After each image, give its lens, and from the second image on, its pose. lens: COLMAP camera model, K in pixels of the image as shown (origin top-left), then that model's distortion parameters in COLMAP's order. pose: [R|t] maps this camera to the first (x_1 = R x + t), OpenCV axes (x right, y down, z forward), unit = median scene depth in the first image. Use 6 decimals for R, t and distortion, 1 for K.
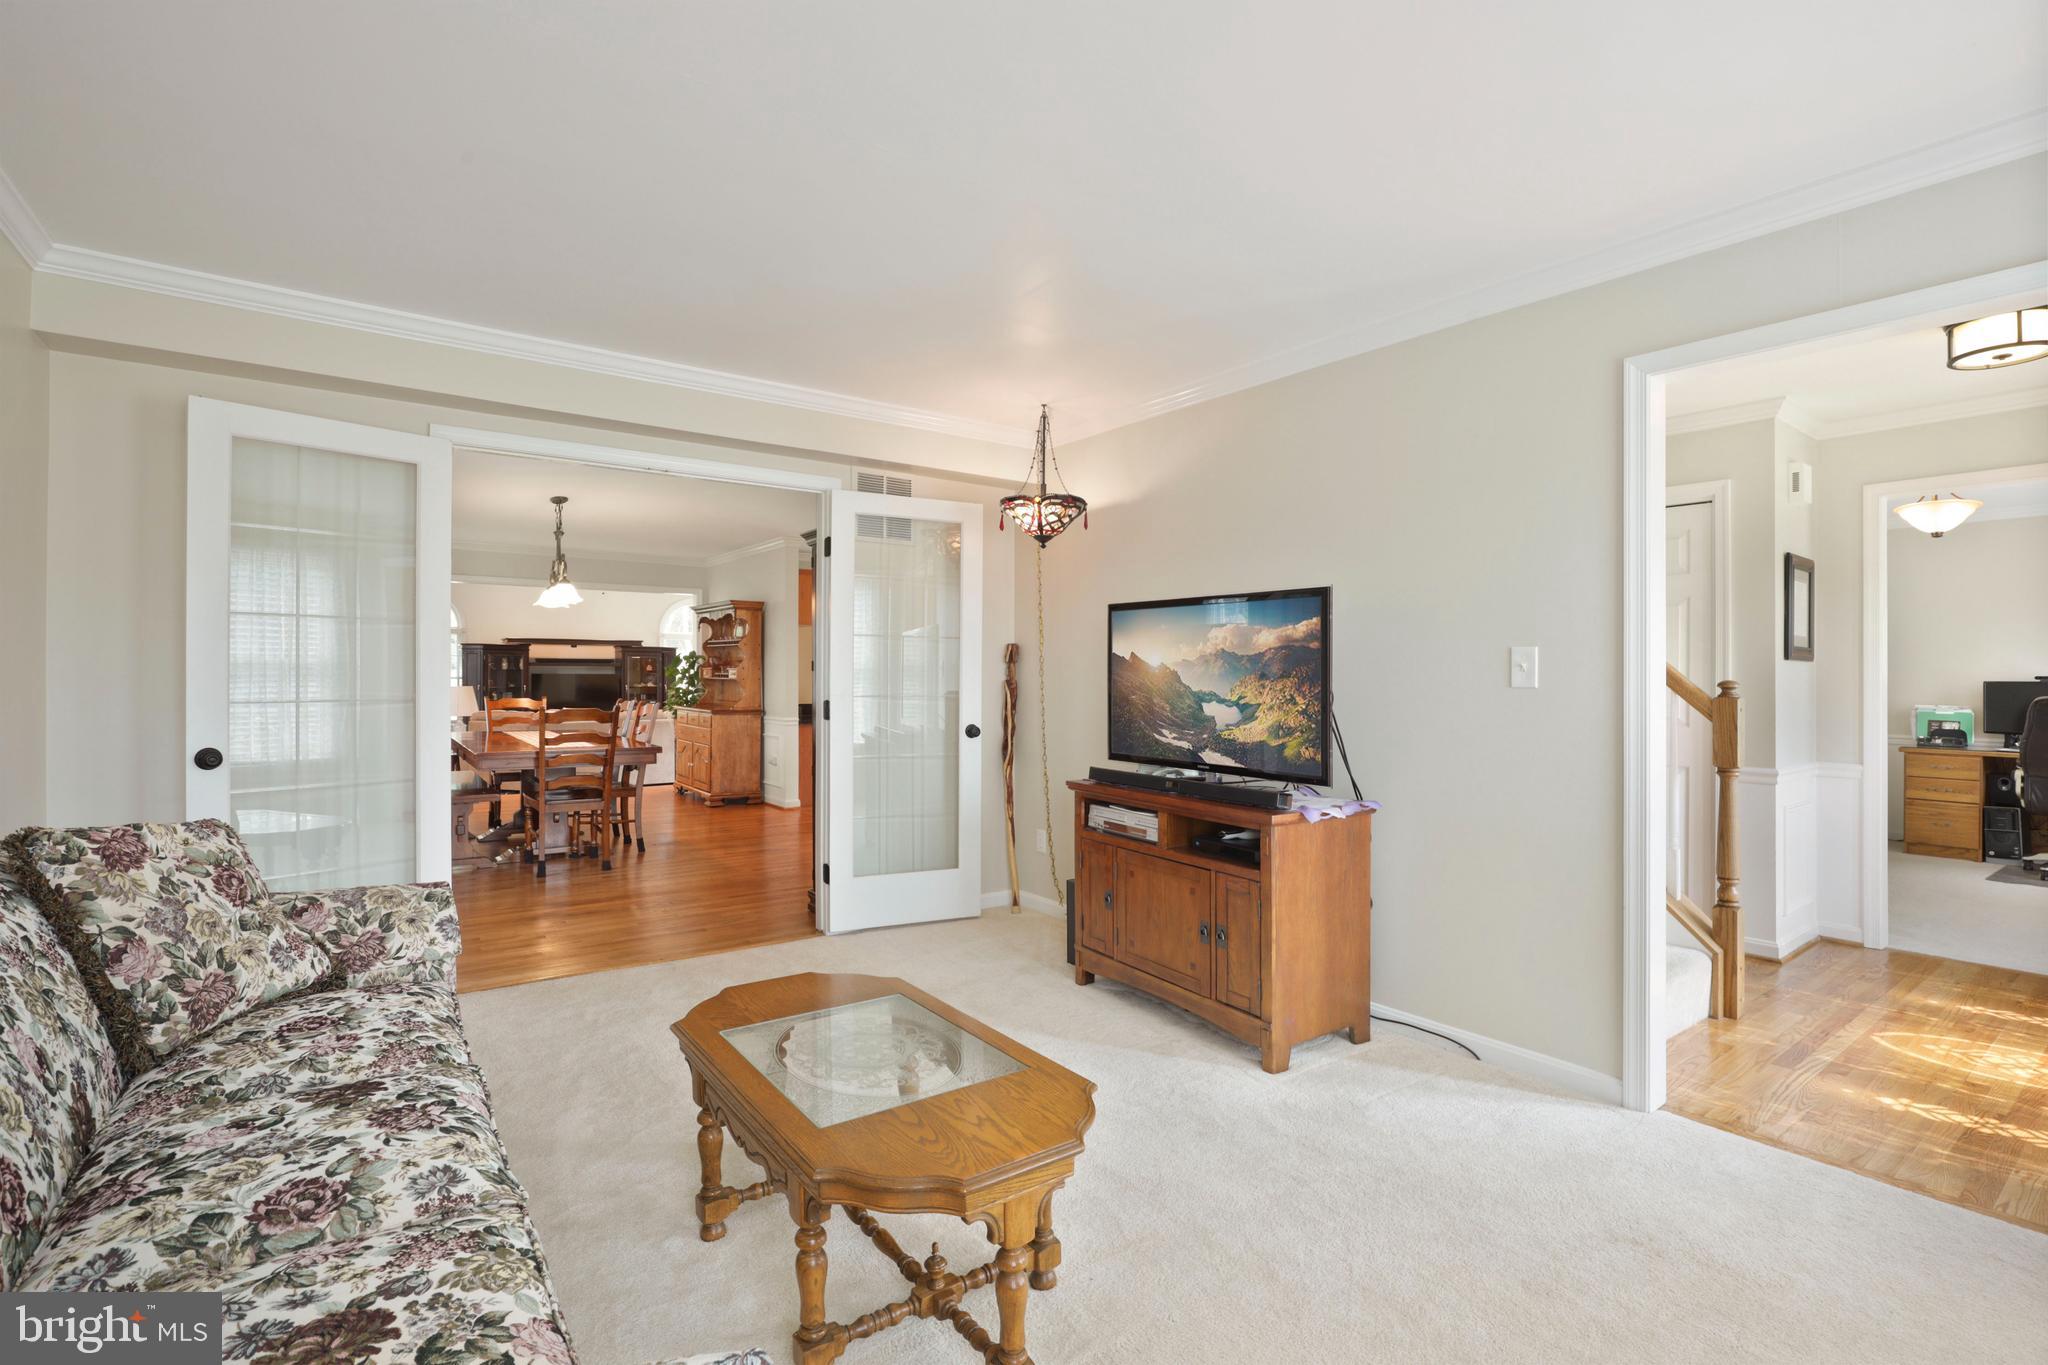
lens RADIAL K [[944.4, 0, 1029.8], [0, 944.4, 675.4], [0, 0, 1]] dist [-0.047617, 0.000455]
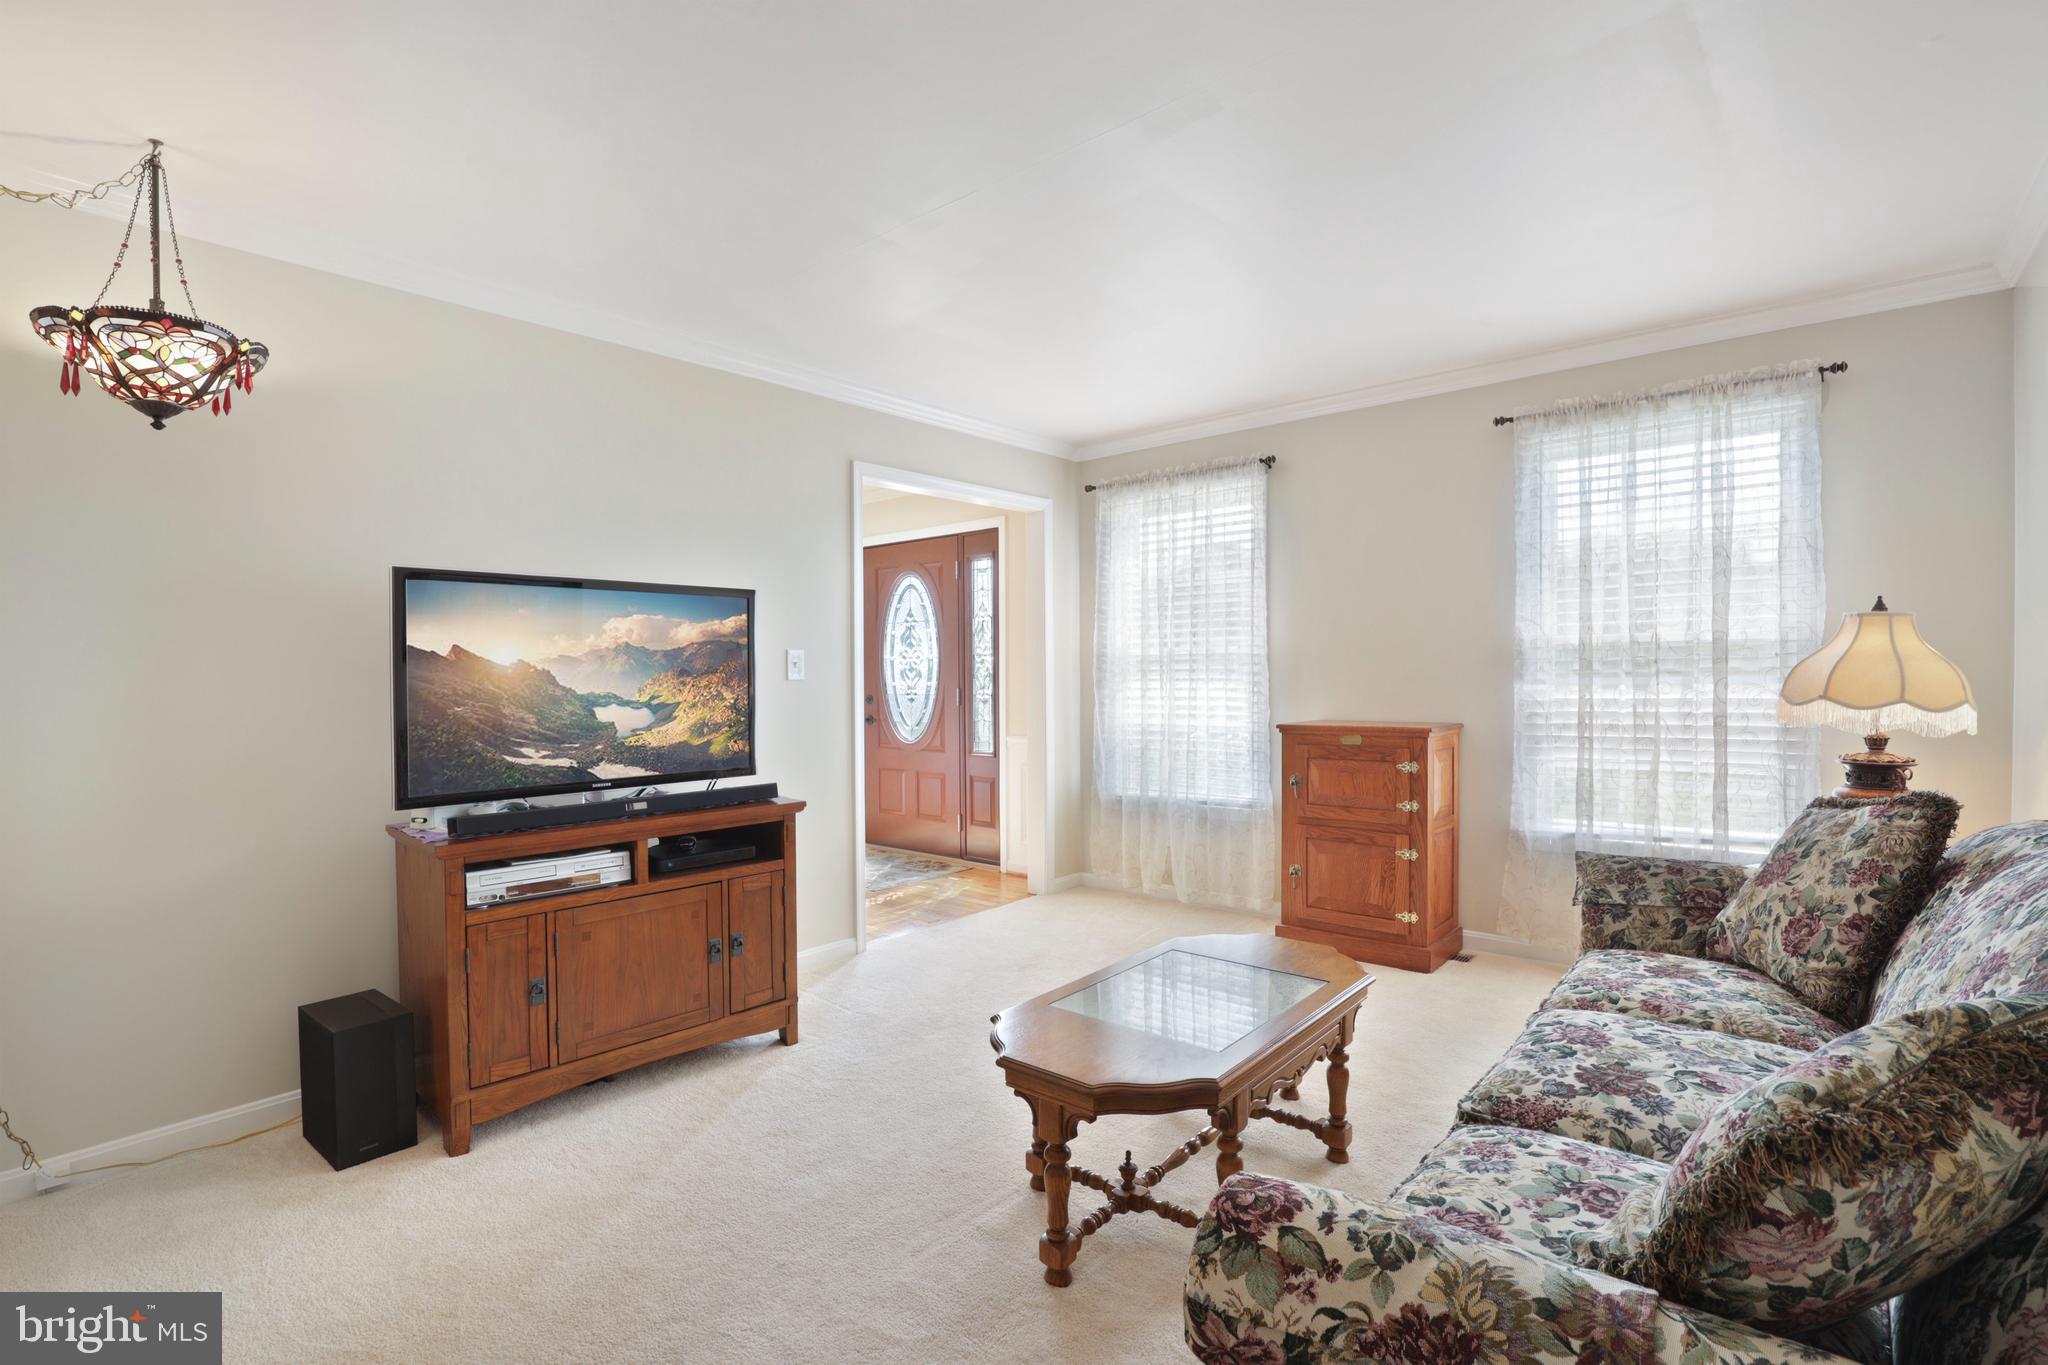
lens RADIAL K [[944.4, 0, 1029.8], [0, 944.4, 675.4], [0, 0, 1]] dist [-0.047617, 0.000455]
pose [[-0.224927, -0.016391, 0.974238, -0.745307], [0.014127, 0.999699, 0.020081, -0.010671], [-0.974273, 0.018280, -0.224627, 0.866965]]
